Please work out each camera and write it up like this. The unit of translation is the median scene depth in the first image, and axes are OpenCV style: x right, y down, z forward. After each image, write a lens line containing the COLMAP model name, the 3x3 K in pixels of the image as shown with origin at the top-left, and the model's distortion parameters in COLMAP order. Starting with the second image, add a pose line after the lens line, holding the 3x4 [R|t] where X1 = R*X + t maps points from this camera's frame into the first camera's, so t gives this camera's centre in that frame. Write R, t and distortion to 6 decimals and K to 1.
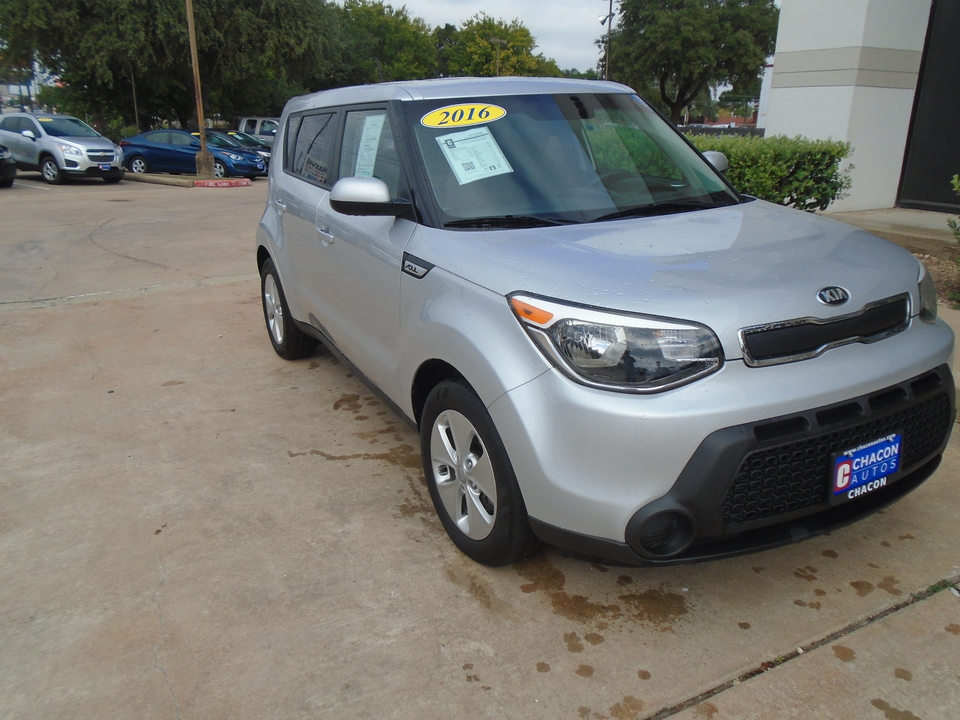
lens RADIAL K [[736.3, 0, 477.7], [0, 736.3, 366.2], [0, 0, 1]] dist [0.002429, -0.000824]
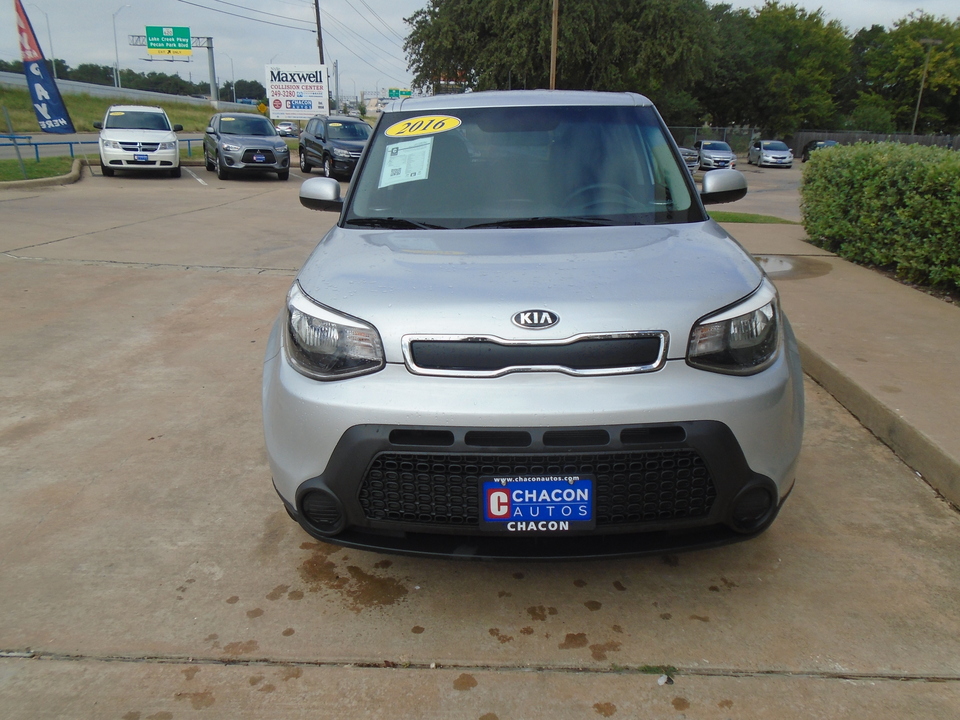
lens RADIAL K [[736.3, 0, 478.0], [0, 736.3, 367.2], [0, 0, 1]] dist [0.002429, -0.000824]
pose [[0.873886, 0.162208, -0.458270, 0.781442], [-0.166673, 0.985525, 0.031001, -0.046117], [0.456665, 0.049290, 0.888272, 0.110315]]
